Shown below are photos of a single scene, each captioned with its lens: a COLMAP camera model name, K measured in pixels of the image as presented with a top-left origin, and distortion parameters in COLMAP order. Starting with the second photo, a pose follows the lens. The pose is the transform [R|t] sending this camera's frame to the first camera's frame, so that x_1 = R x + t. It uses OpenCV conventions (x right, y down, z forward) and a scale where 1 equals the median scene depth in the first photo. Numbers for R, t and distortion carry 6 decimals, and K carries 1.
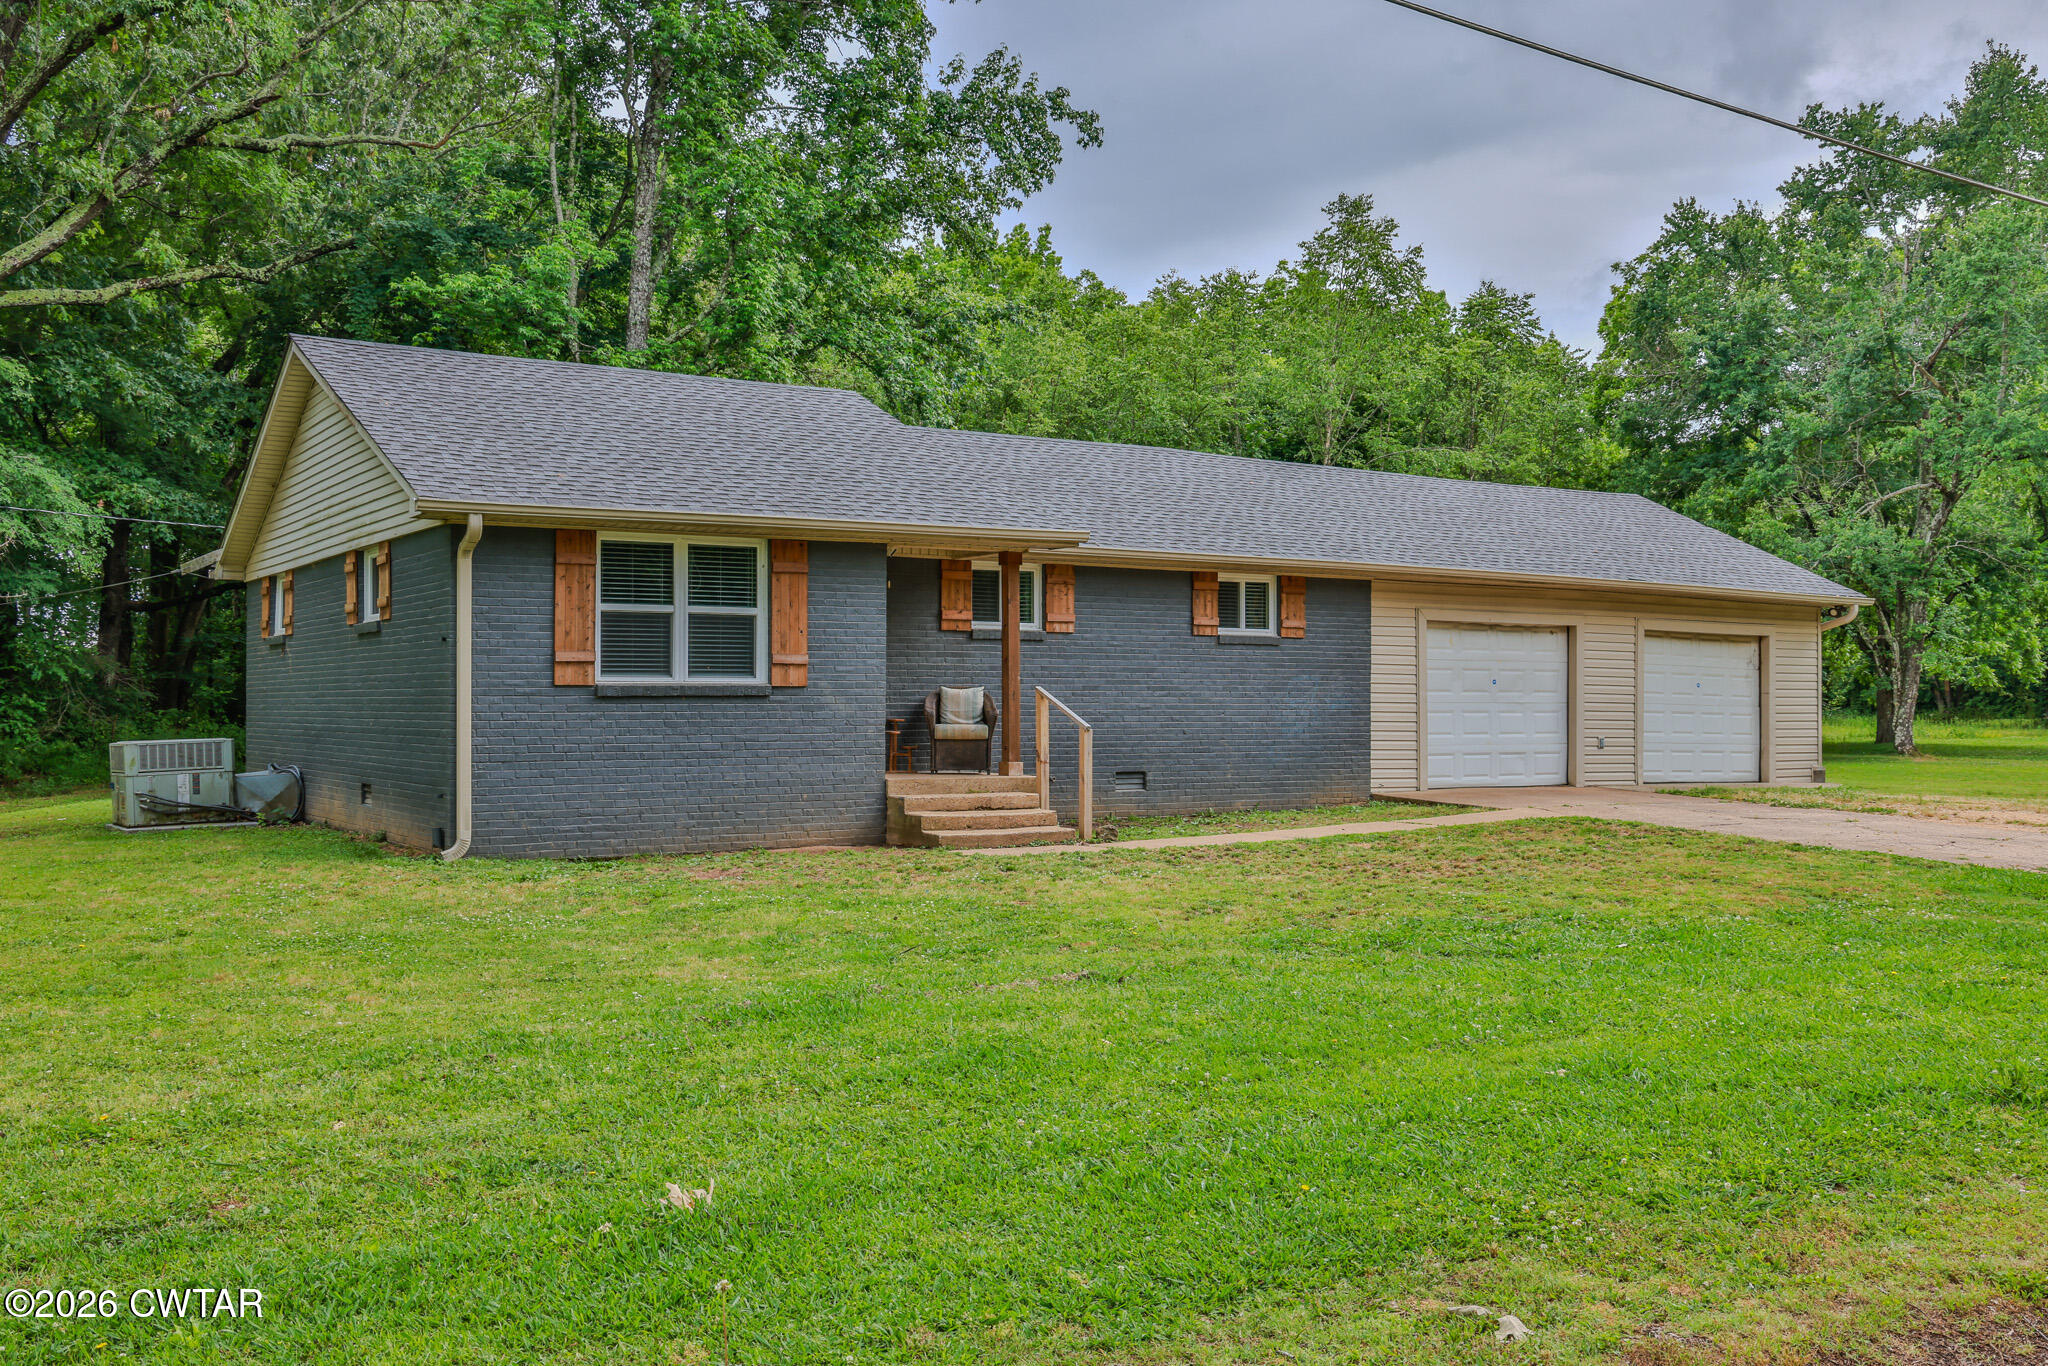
lens RADIAL K [[1759.8, 0, 1023.9], [0, 1759.8, 690.7], [0, 0, 1]] dist [-0.008997, 0.004897]
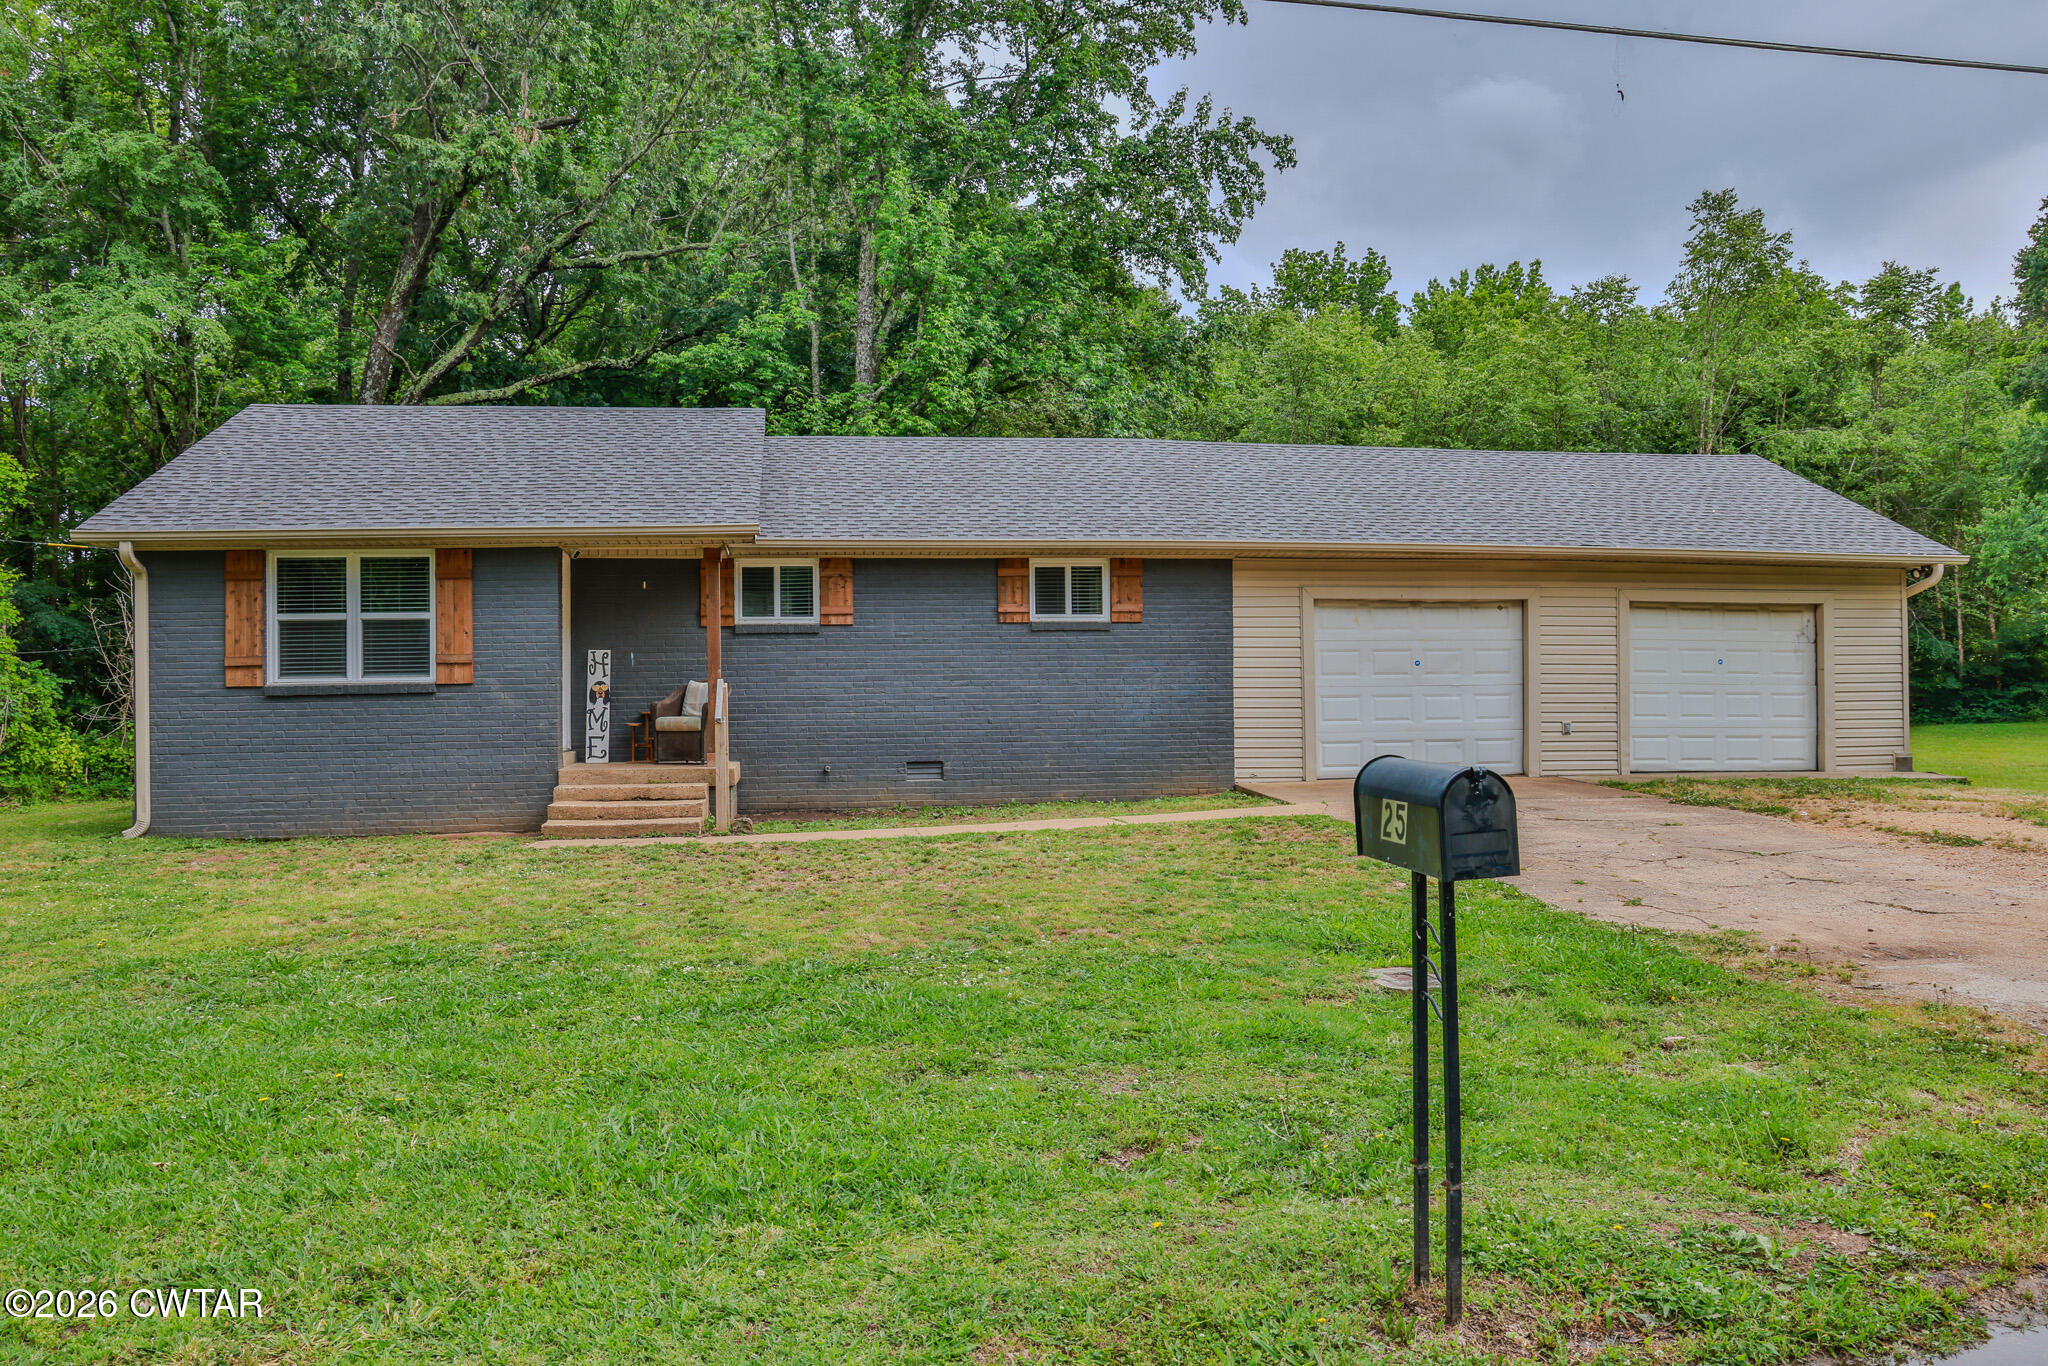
lens RADIAL K [[1434.8, 0, 1024.0], [0, 1434.8, 692.2], [0, 0, 1]] dist [-0.061505, 0.003245]
pose [[0.923243, -0.012402, -0.384017, 0.402818], [0.016361, 0.999841, 0.007044, 0.001747], [0.383869, -0.012786, 0.923299, 0.252802]]
